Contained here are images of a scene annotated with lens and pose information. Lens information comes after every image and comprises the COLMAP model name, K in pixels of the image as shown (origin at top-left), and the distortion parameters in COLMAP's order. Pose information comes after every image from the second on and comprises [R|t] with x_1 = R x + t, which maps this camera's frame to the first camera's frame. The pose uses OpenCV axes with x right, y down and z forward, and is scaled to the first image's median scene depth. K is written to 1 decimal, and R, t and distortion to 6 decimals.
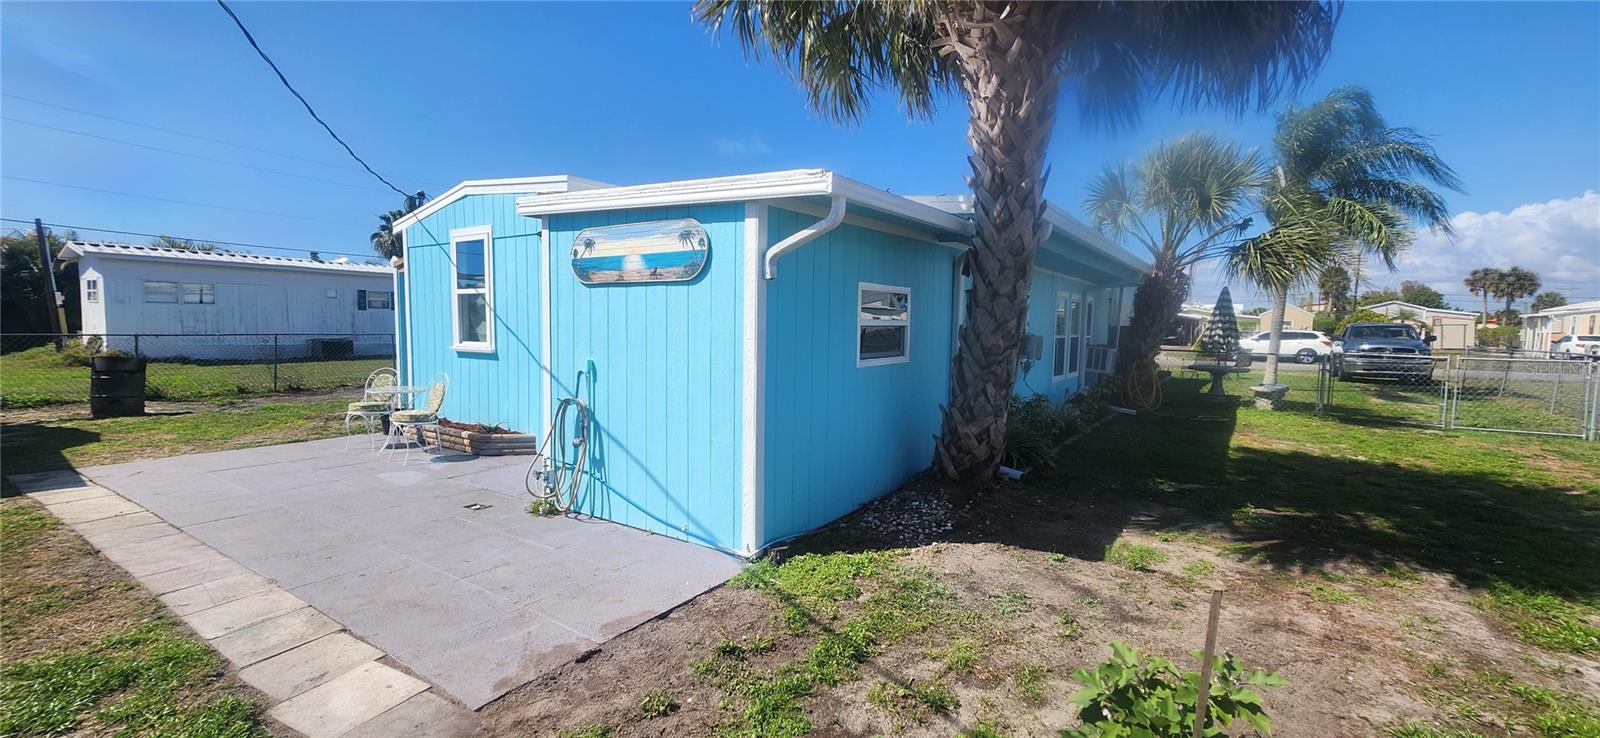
lens RADIAL K [[637.3, 0, 800.0], [0, 637.3, 369.0], [0, 0, 1]] dist [0.000525, 0.000104]
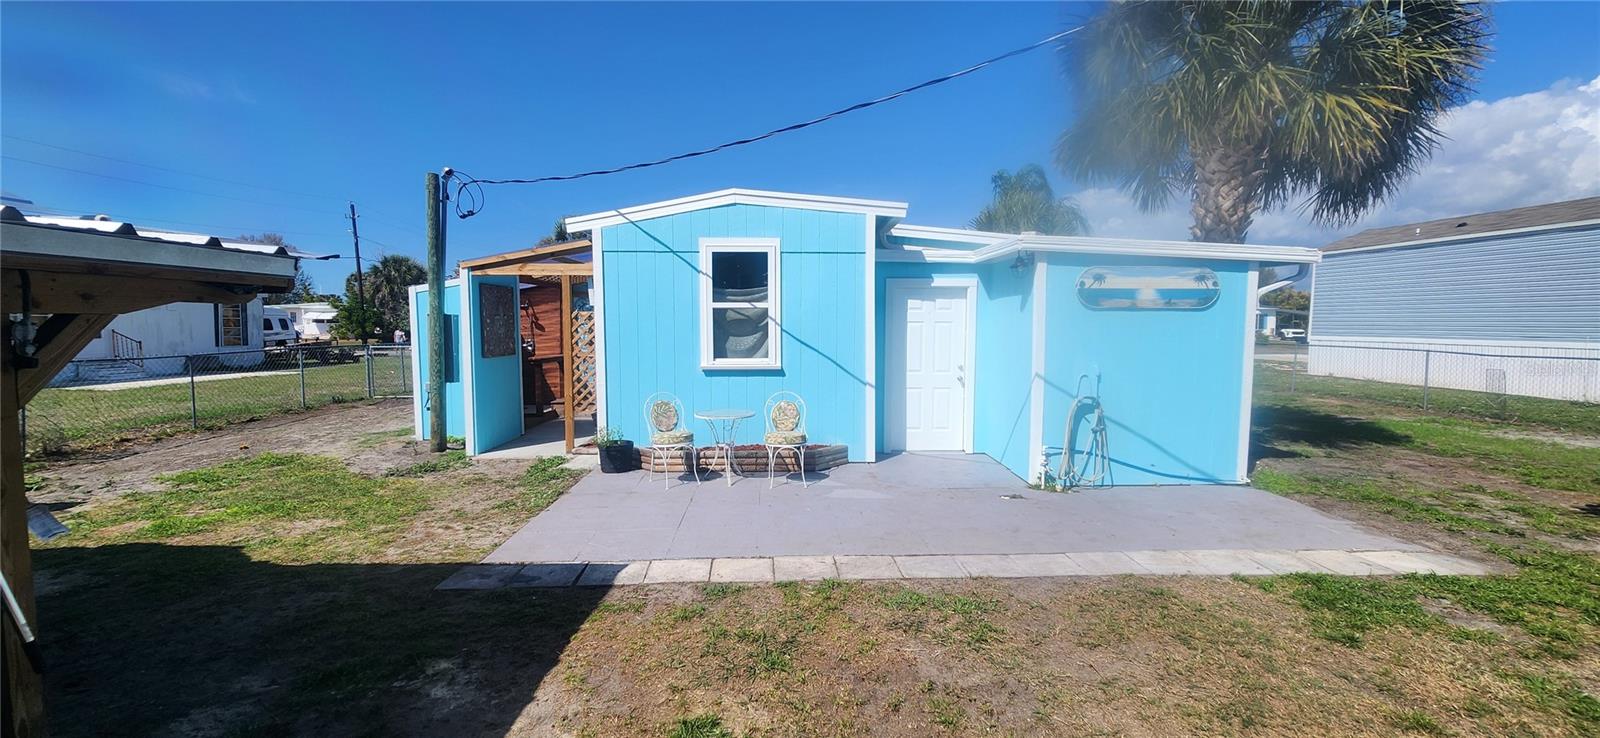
lens RADIAL K [[637.3, 0, 800.0], [0, 637.3, 369.0], [0, 0, 1]] dist [0.000525, 0.000104]
pose [[0.813736, -0.053693, 0.578749, -1.657185], [0.052862, 0.998434, 0.018303, -0.067275], [-0.578826, 0.015700, 0.815300, 0.296563]]
